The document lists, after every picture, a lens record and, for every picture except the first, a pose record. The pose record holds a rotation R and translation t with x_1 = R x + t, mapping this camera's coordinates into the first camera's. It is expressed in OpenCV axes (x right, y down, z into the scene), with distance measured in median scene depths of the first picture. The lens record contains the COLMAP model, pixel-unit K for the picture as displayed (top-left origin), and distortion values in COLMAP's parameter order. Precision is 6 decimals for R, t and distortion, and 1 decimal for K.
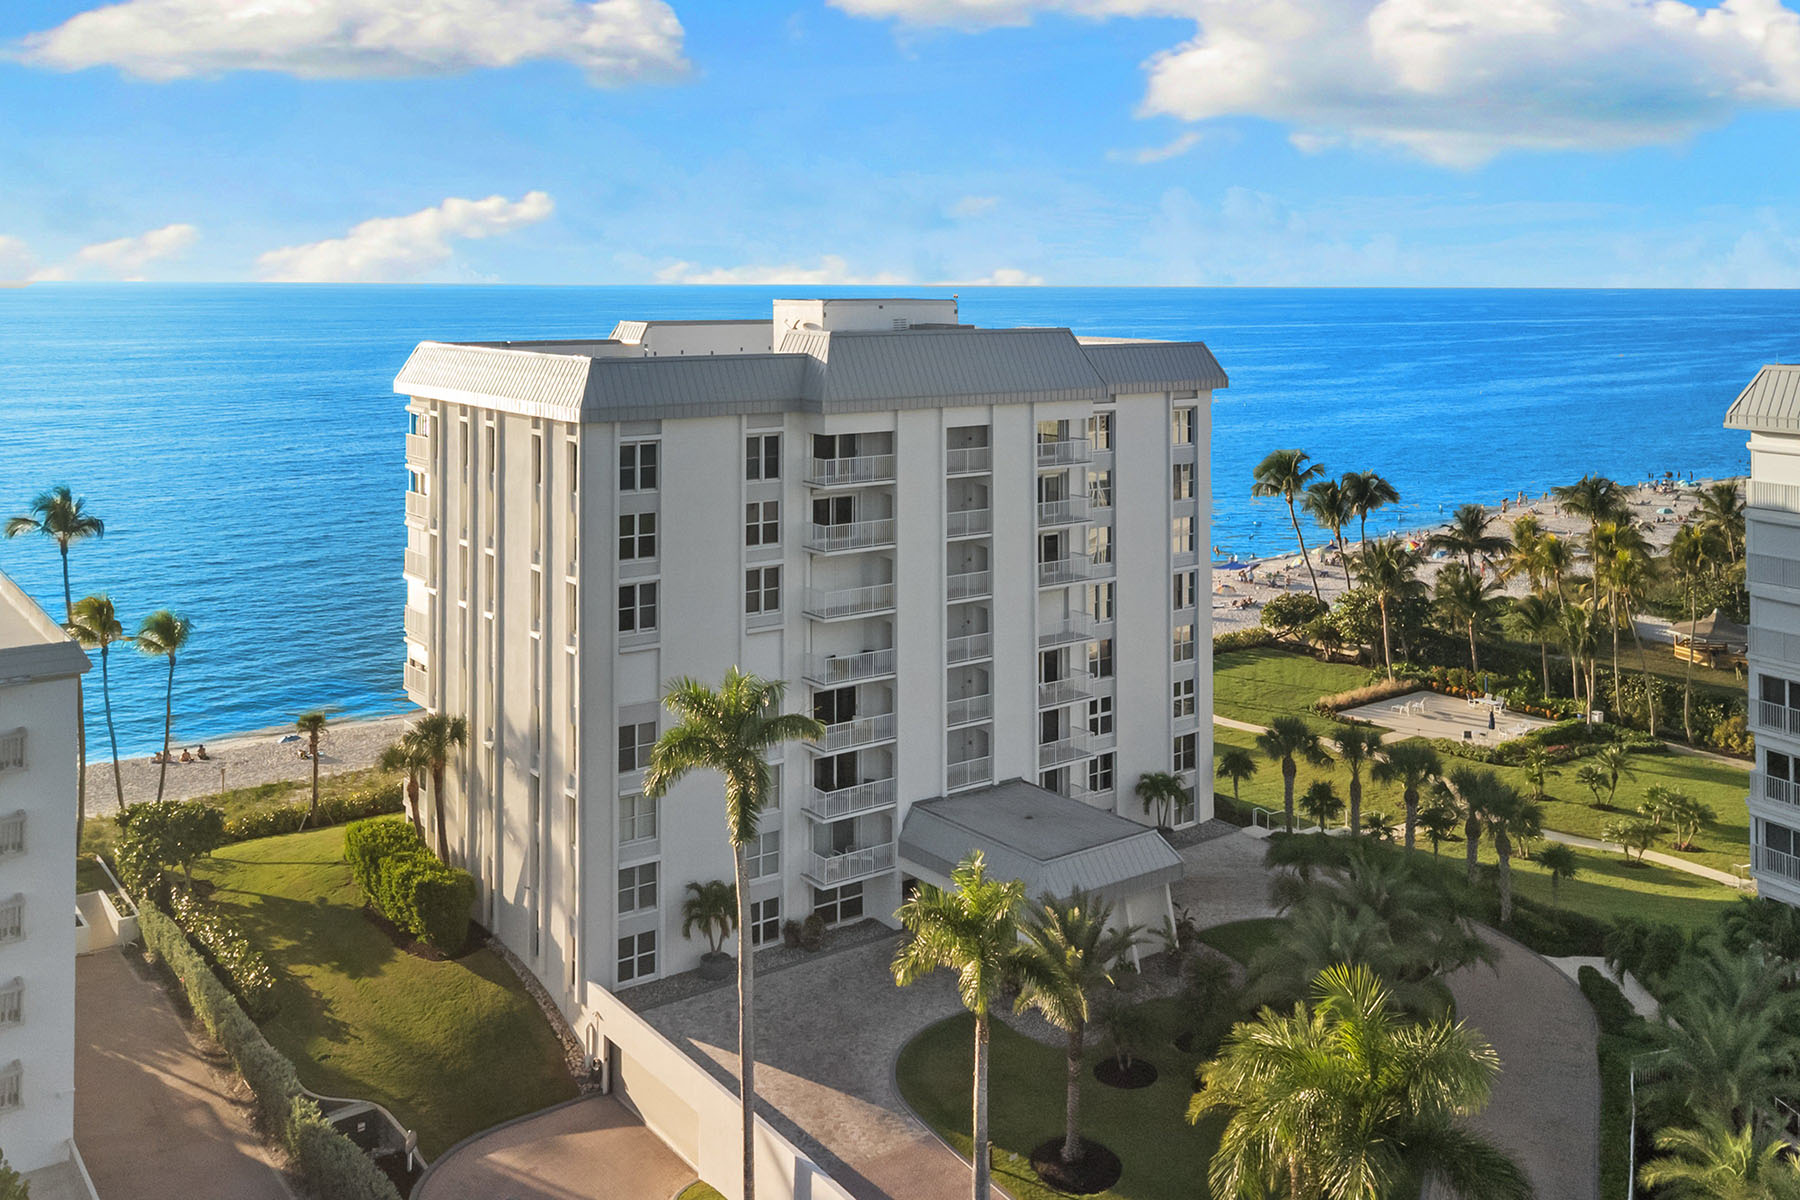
lens RADIAL K [[1404.3, 0, 908.1], [0, 1404.3, 377.1], [0, 0, 1]] dist [-0.005537, 0.002534]
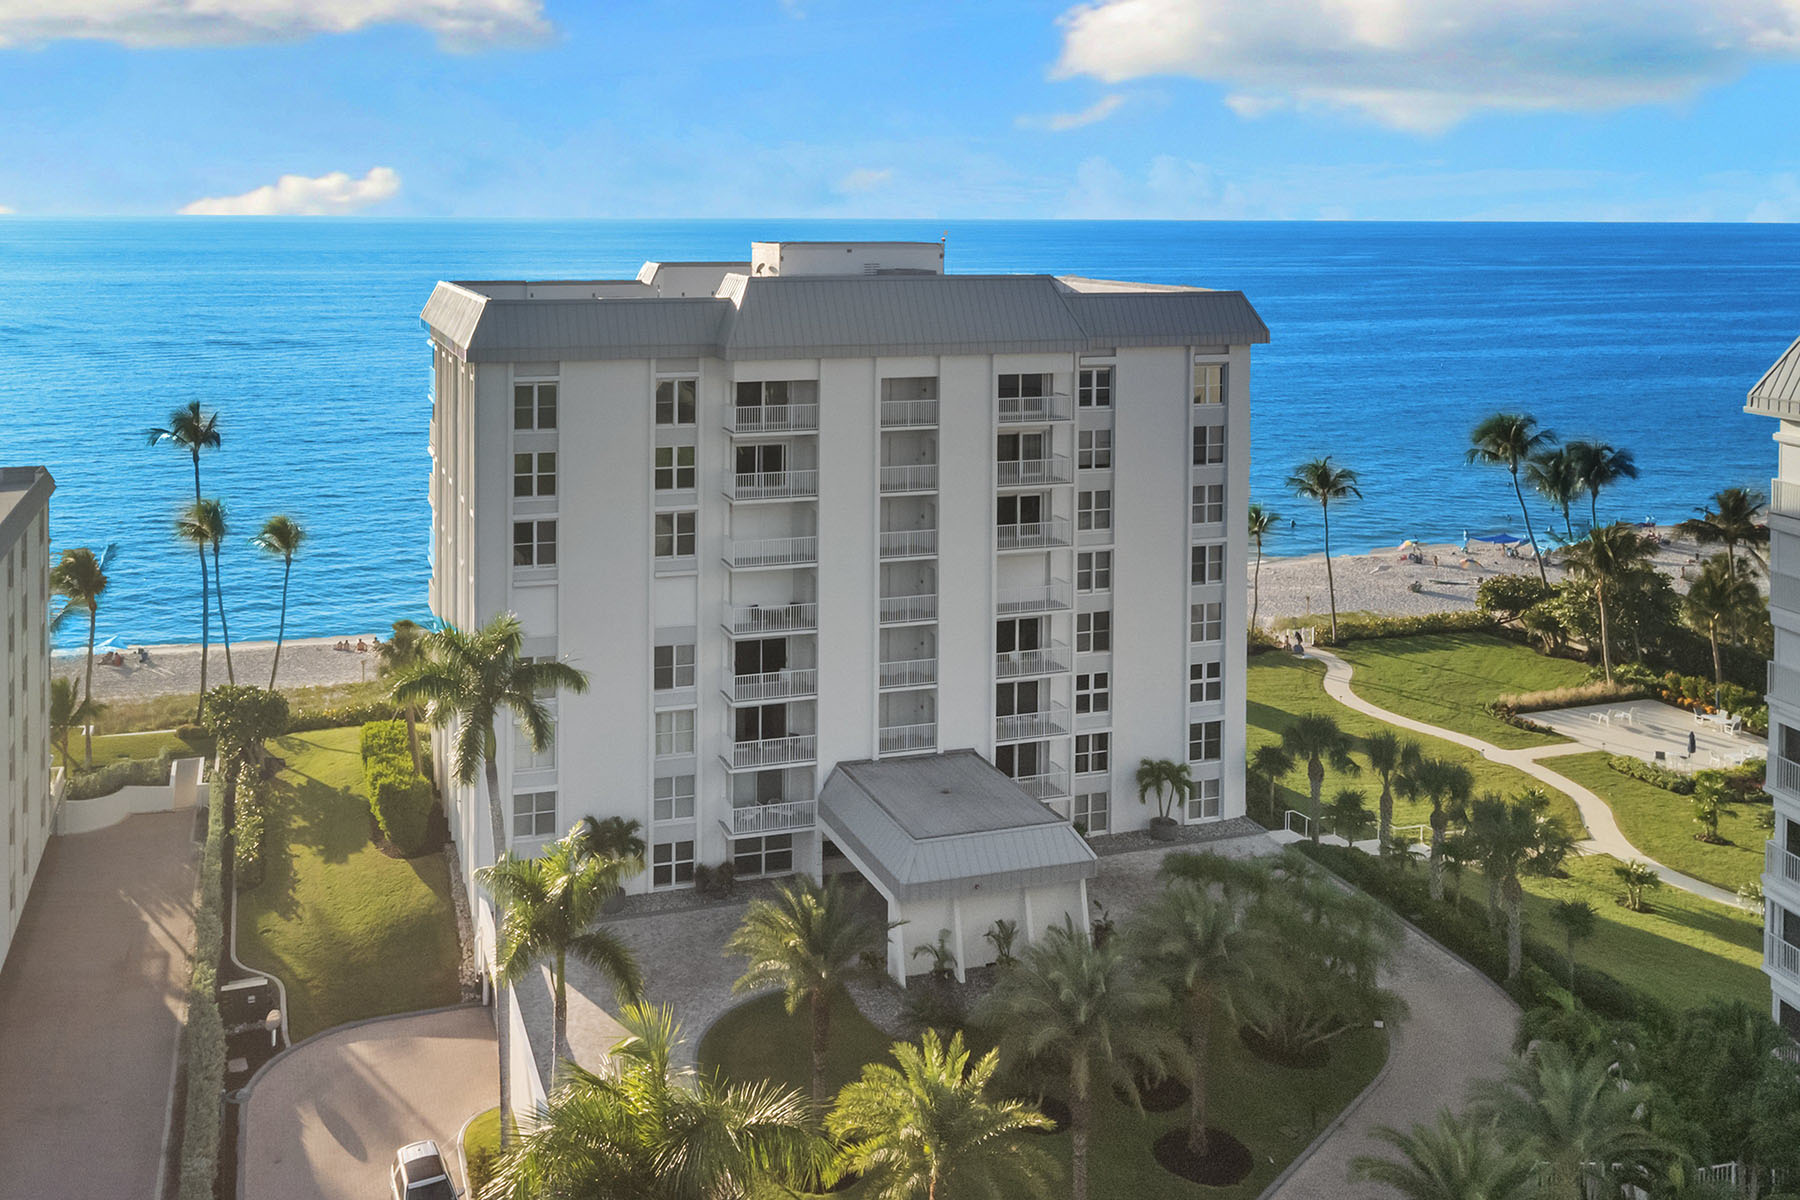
lens RADIAL K [[1411.7, 0, 871.5], [0, 1411.7, 334.6], [0, 0, 1]] dist [-0.012351, 0.005881]
pose [[0.956510, 0.025688, -0.290568, 0.293108], [-0.020963, 0.999593, 0.019364, -0.012123], [0.290947, -0.012430, 0.956658, 0.073263]]
